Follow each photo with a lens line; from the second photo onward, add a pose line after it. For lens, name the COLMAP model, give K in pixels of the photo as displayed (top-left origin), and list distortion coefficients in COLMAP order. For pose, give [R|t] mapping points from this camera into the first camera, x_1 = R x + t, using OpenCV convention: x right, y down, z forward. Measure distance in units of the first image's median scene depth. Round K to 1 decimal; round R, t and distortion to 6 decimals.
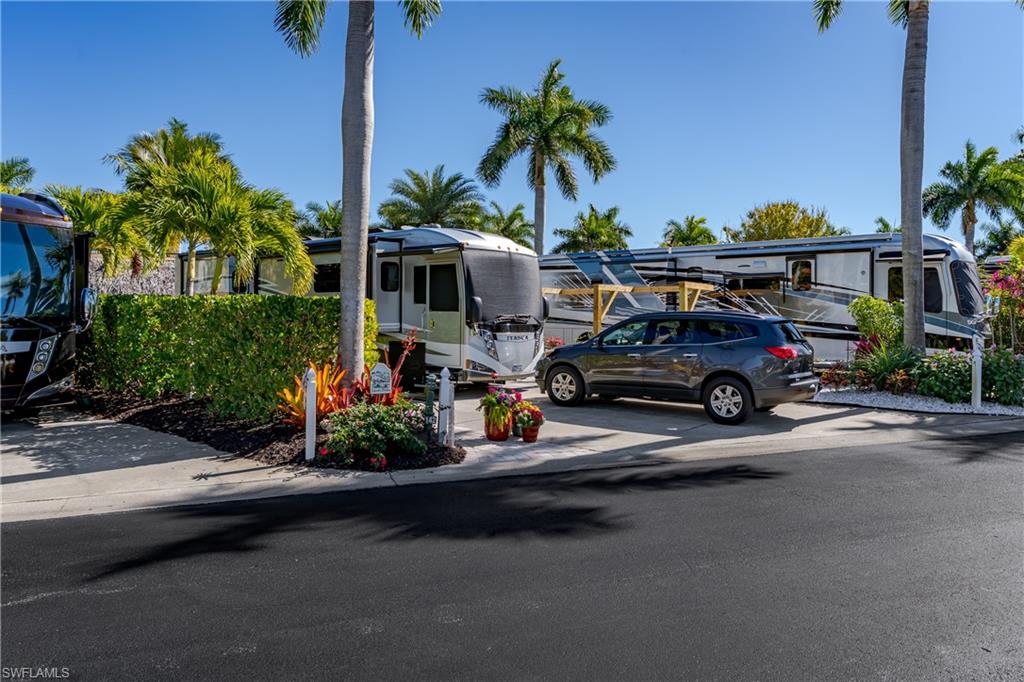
lens RADIAL K [[670.0, 0, 520.7], [0, 670.0, 362.8], [0, 0, 1]] dist [0.001610, 0.001200]
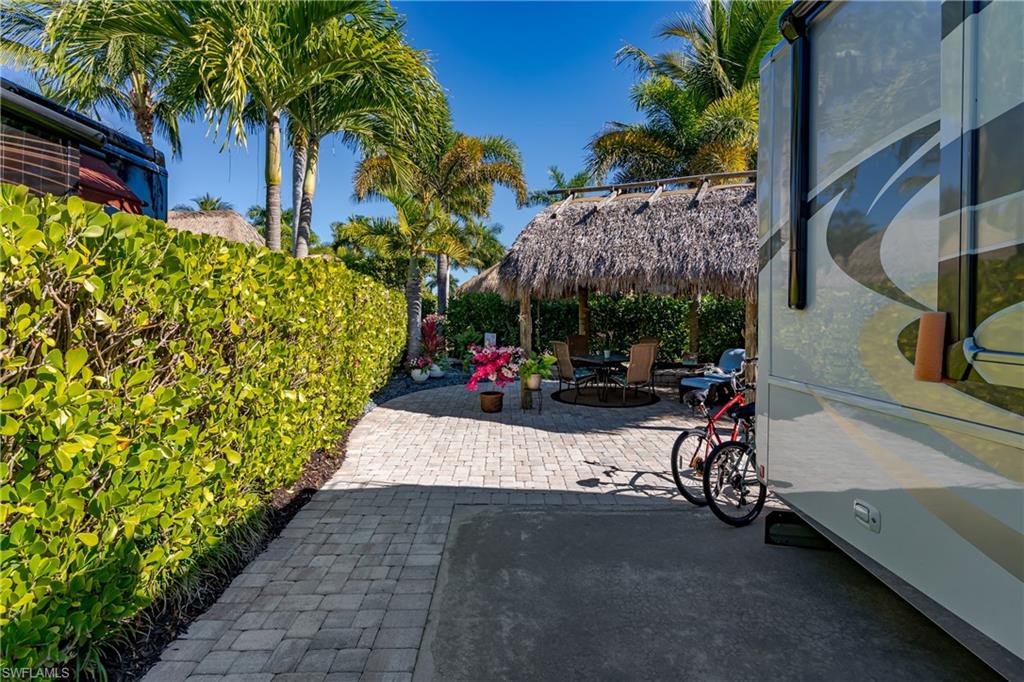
lens RADIAL K [[490.4, 0, 507.7], [0, 490.4, 315.2], [0, 0, 1]] dist [-0.002327, 0.001139]
pose [[0.659783, 0.000017, -0.751456, -0.398705], [-0.052407, 0.997566, -0.045991, -0.054360], [0.749626, 0.069726, 0.658178, 0.731050]]
